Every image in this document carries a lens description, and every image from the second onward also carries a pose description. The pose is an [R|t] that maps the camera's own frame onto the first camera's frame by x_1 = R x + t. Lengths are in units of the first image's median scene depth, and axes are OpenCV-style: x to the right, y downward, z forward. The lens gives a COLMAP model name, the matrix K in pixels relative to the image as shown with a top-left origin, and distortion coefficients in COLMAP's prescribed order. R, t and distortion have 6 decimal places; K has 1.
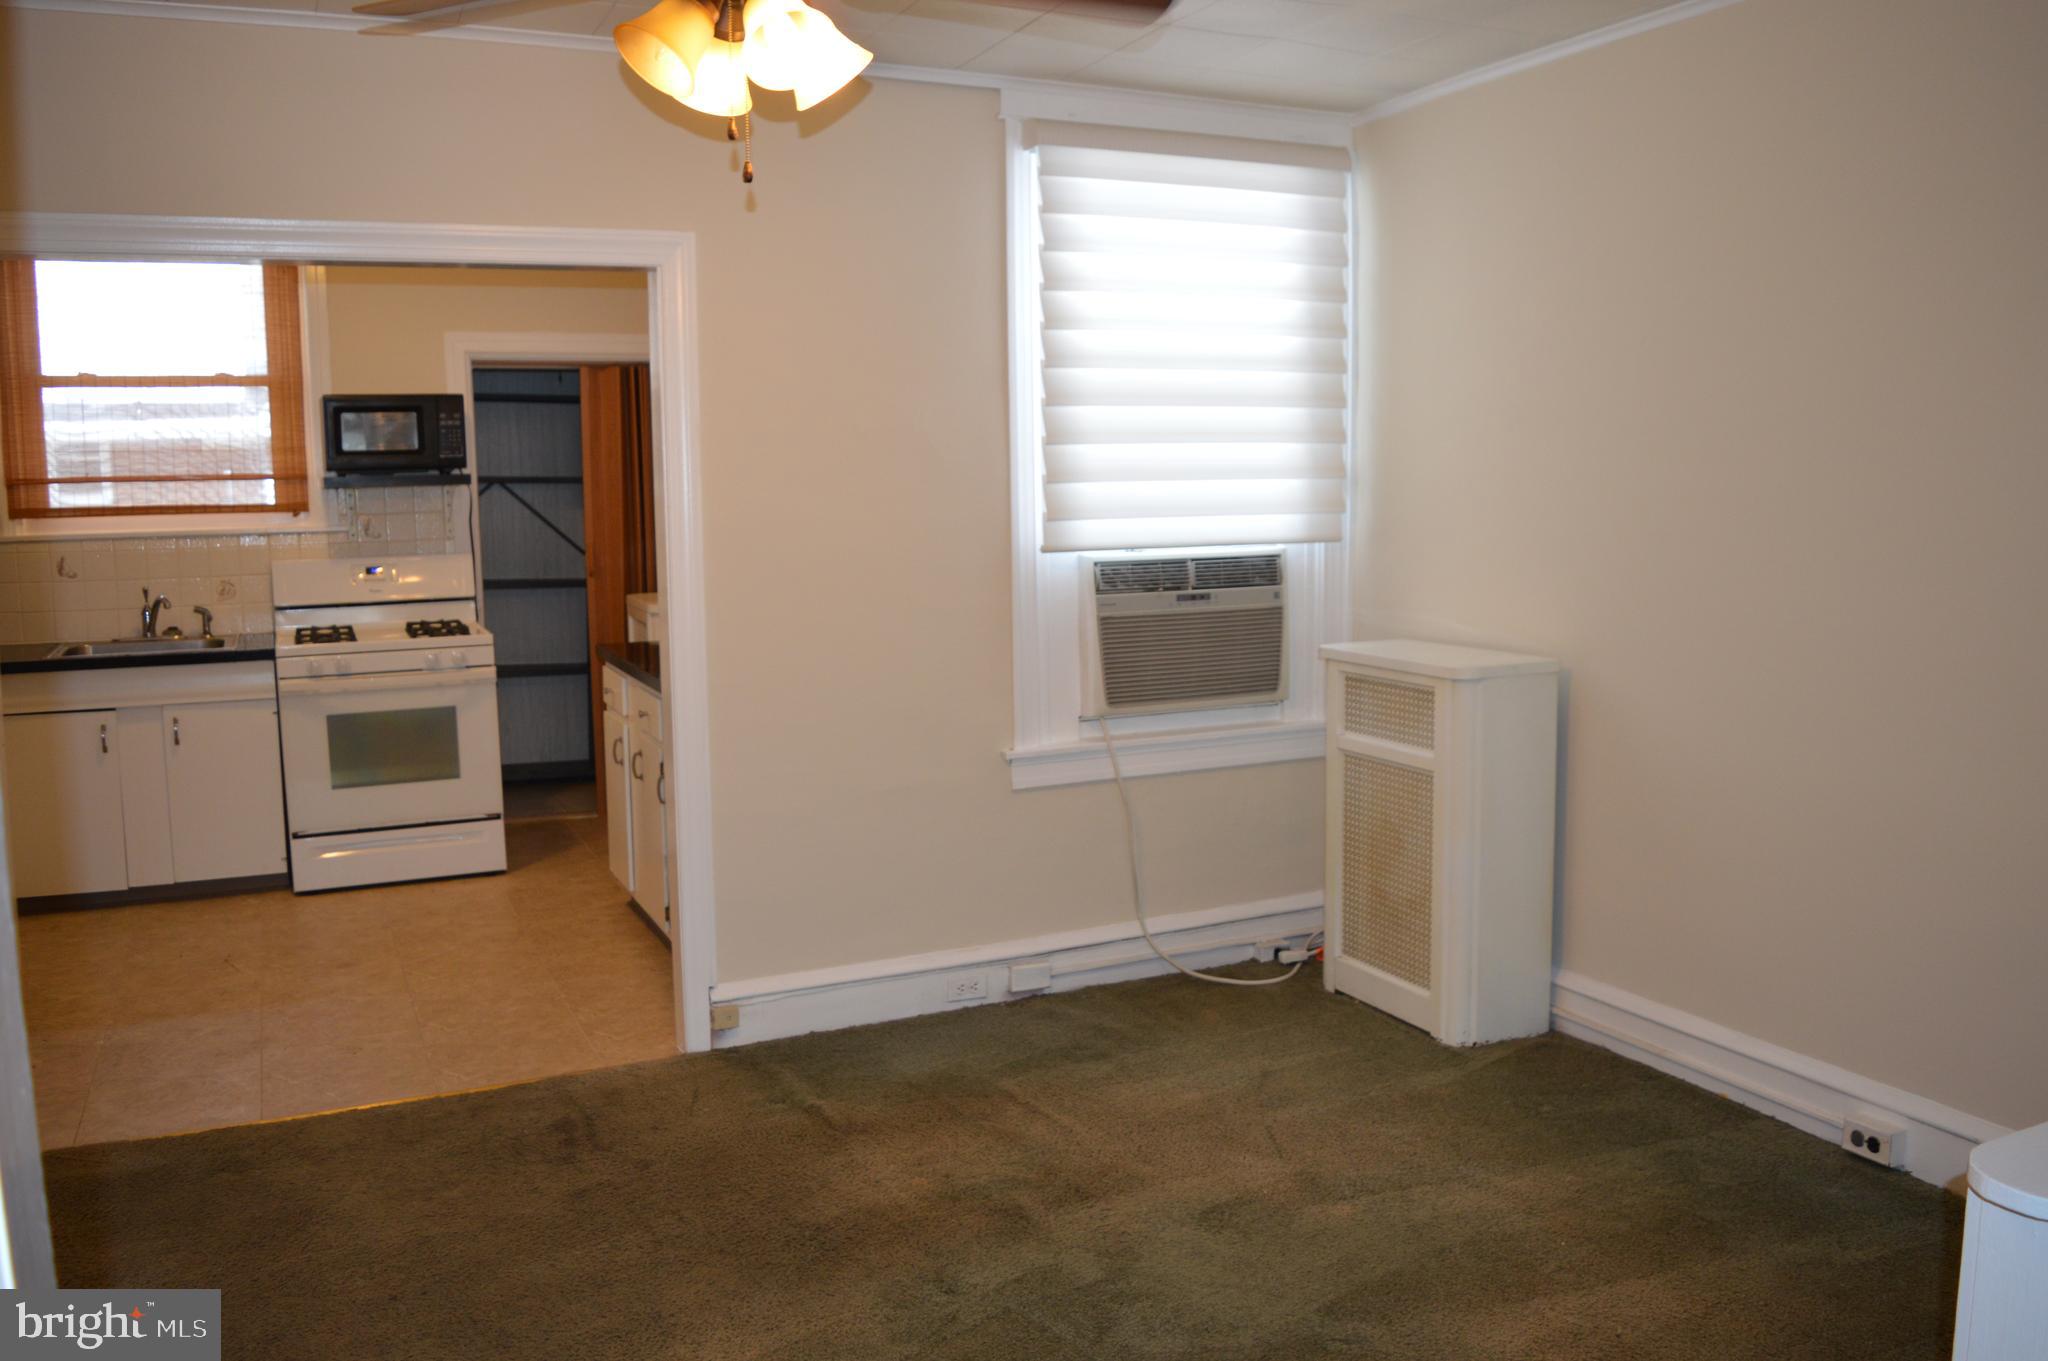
lens RADIAL K [[1626.0, 0, 1024.0], [0, 1626.0, 680.5], [0, 0, 1]] dist [-0.089277, 0.012297]
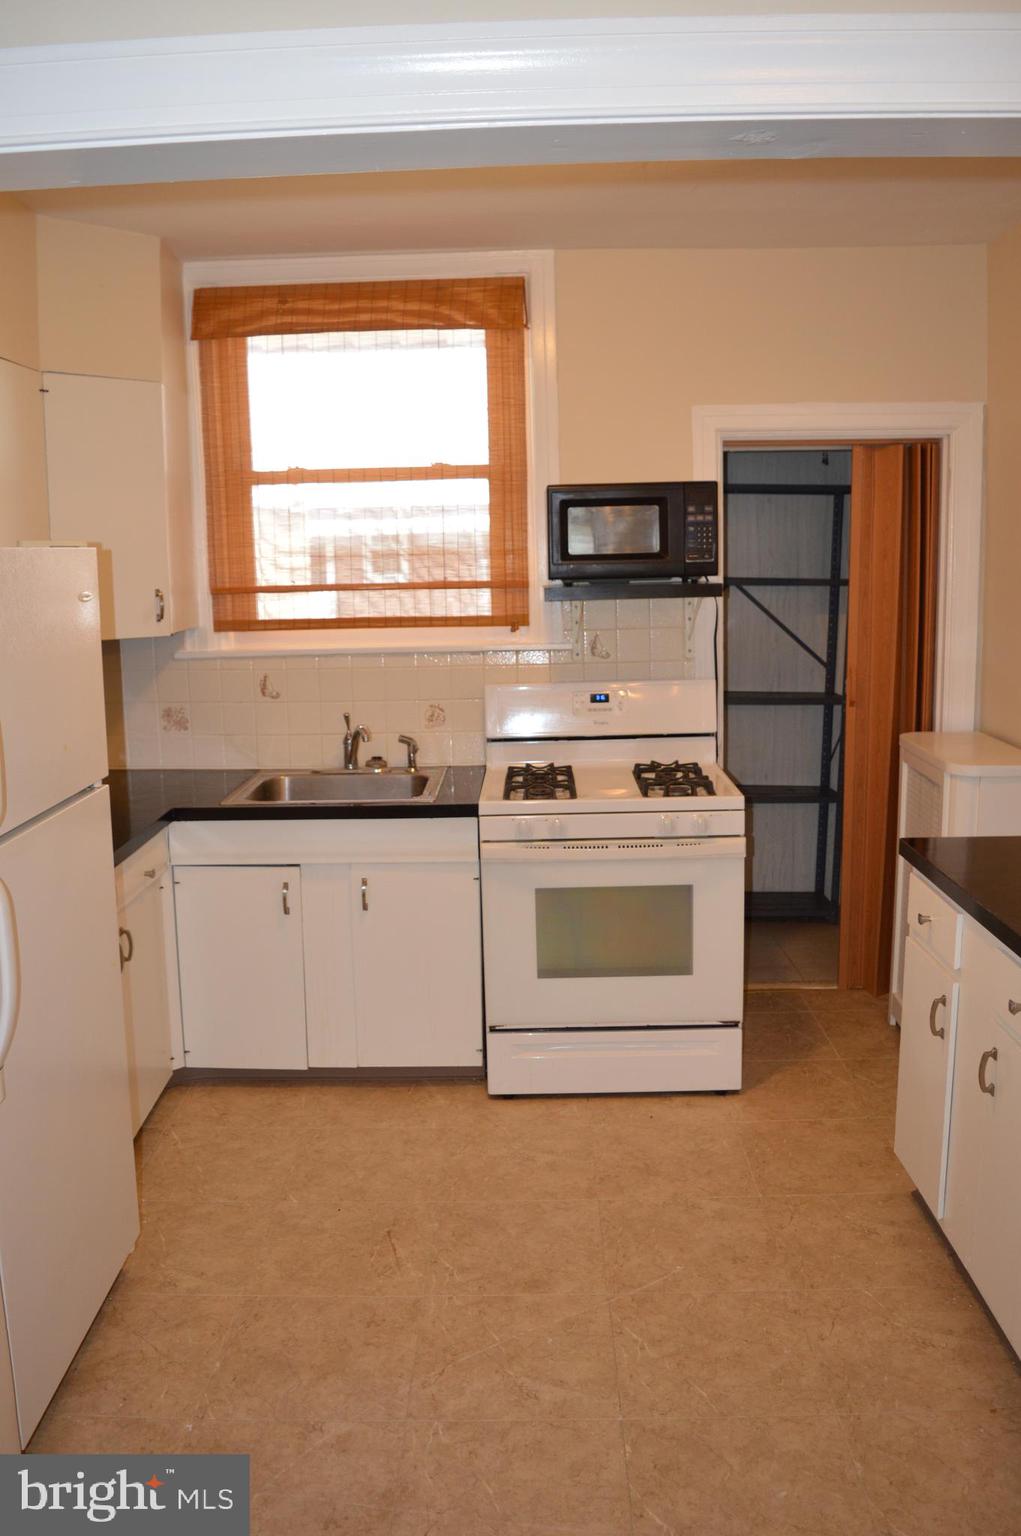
lens RADIAL K [[1216.0, 0, 513.1], [0, 1216.0, 773.0], [0, 0, 1]] dist [-0.095332, 0.009825]
pose [[0.899241, 0.065507, -0.432522, -0.181399], [-0.043096, 0.997181, 0.061428, -0.070768], [0.435326, -0.036598, 0.899528, 0.436681]]
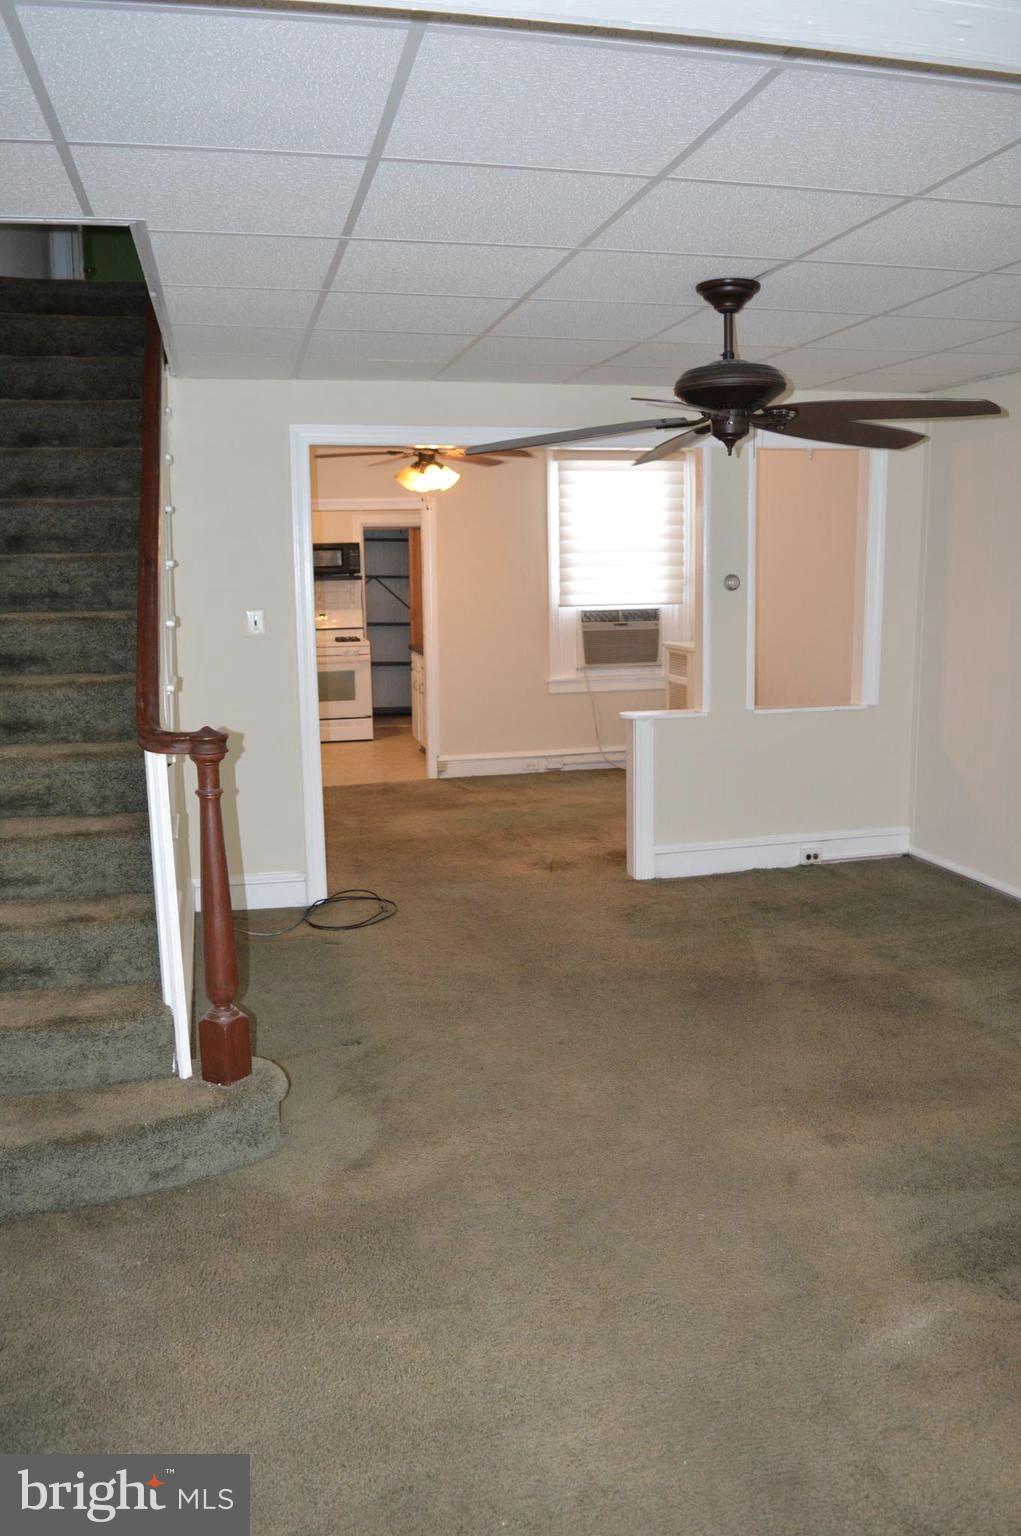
lens RADIAL K [[1219.5, 0, 510.5], [0, 1219.5, 768.0], [0, 0, 1]] dist [-0.089277, 0.012297]
pose [[0.977742, 0.030634, -0.207561, 0.272742], [-0.022110, 0.998819, 0.043265, 0.079338], [0.208642, -0.037713, 0.977265, -0.780091]]
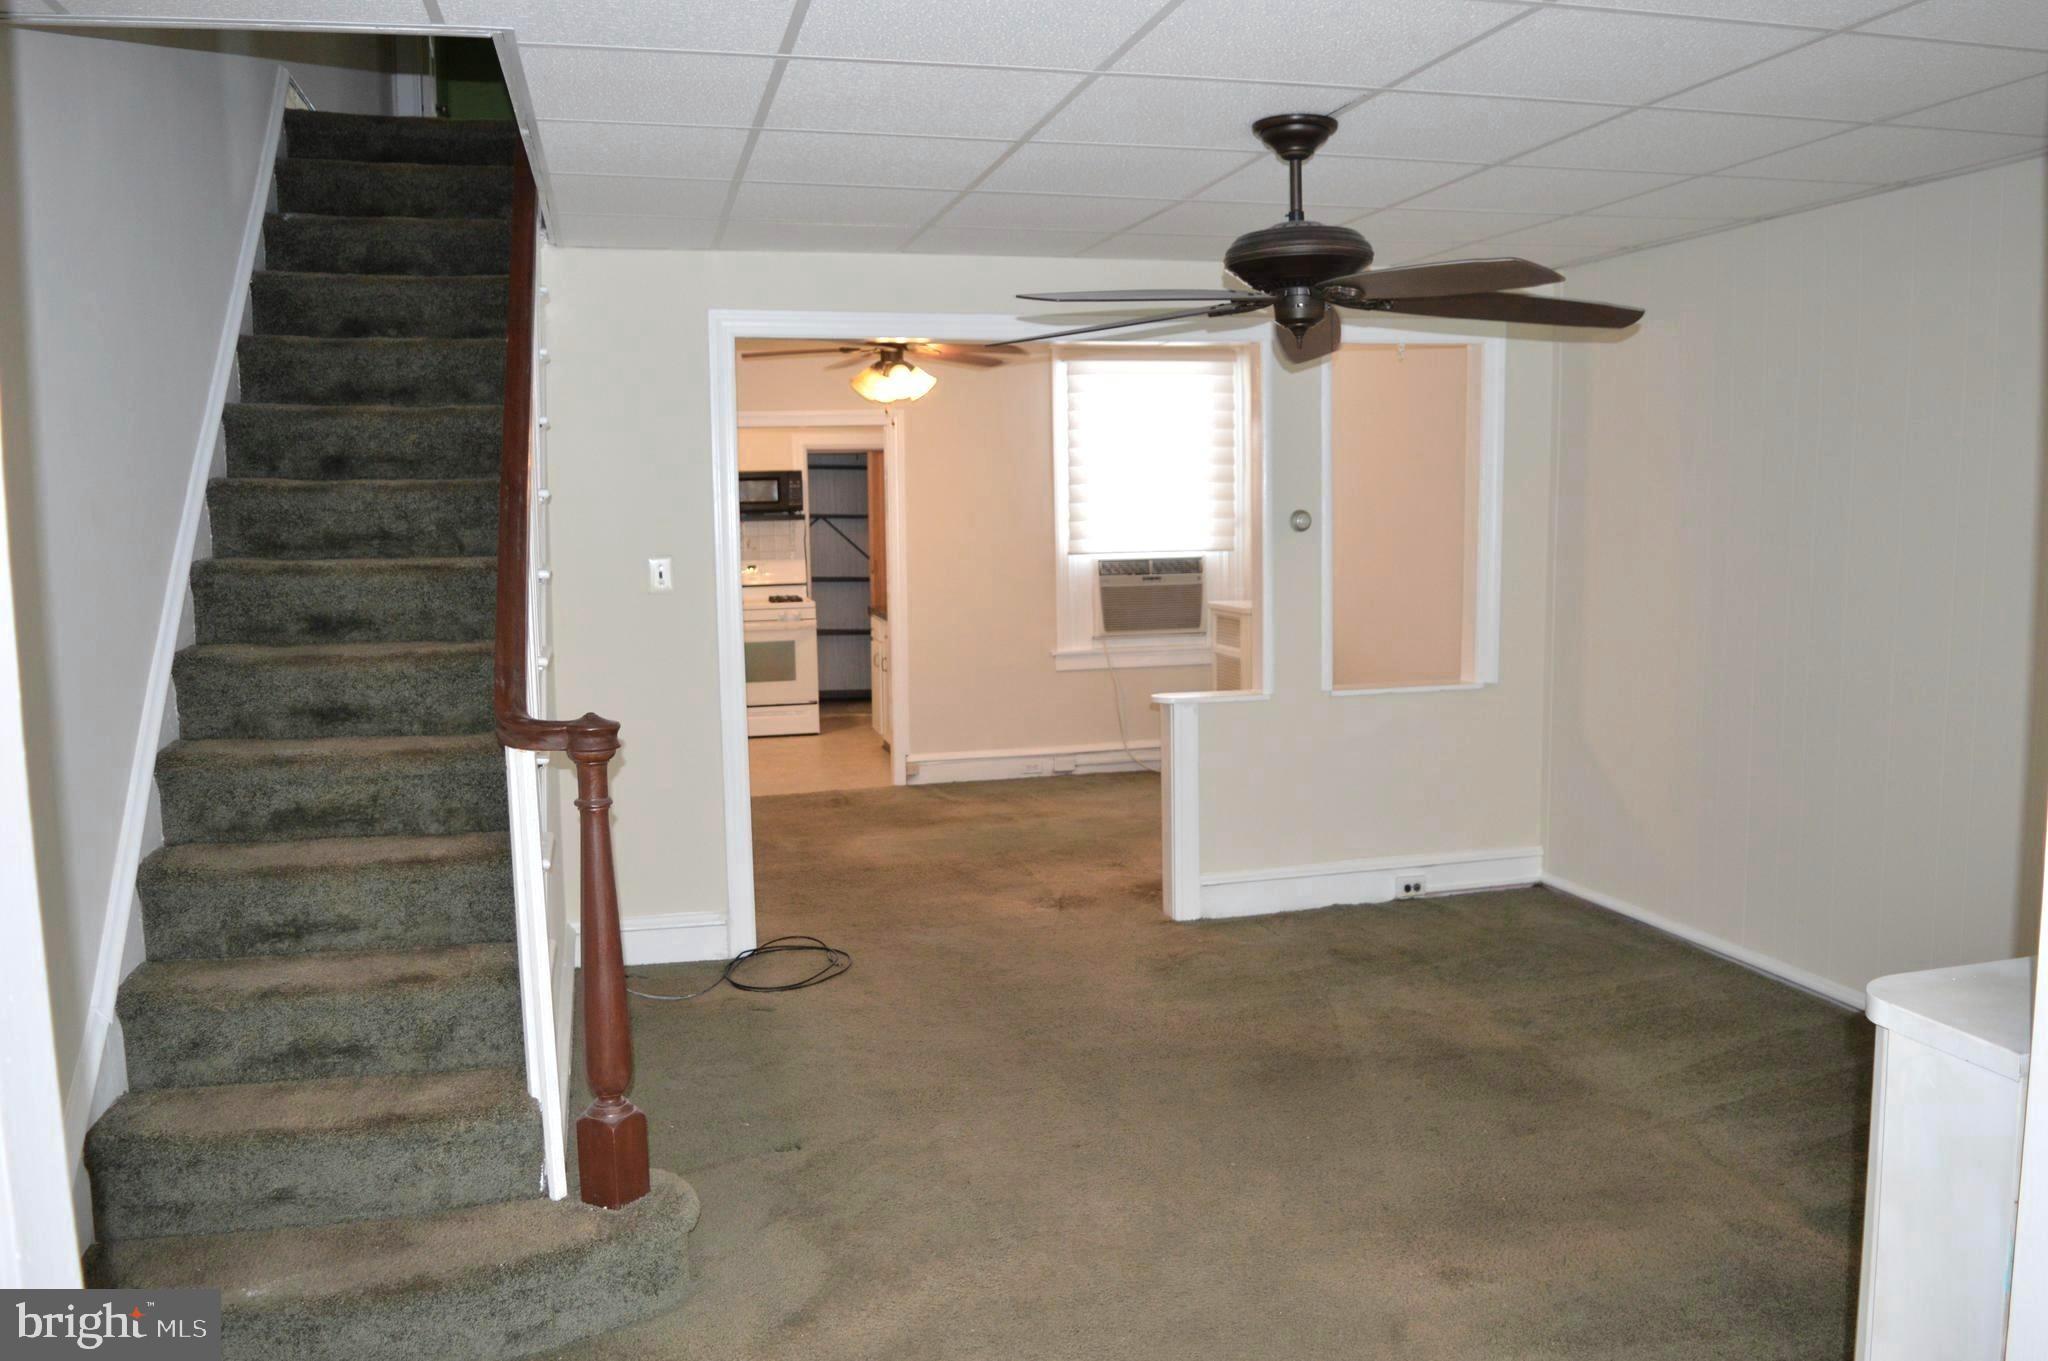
lens RADIAL K [[1621.3, 0, 1042.4], [0, 1621.3, 689.6], [0, 0, 1]] dist [-0.095332, 0.009825]
pose [[0.982599, 0.017492, -0.184912, 0.268180], [-0.019330, 0.999780, -0.008142, 0.081386], [0.184729, 0.011575, 0.982721, -0.765088]]
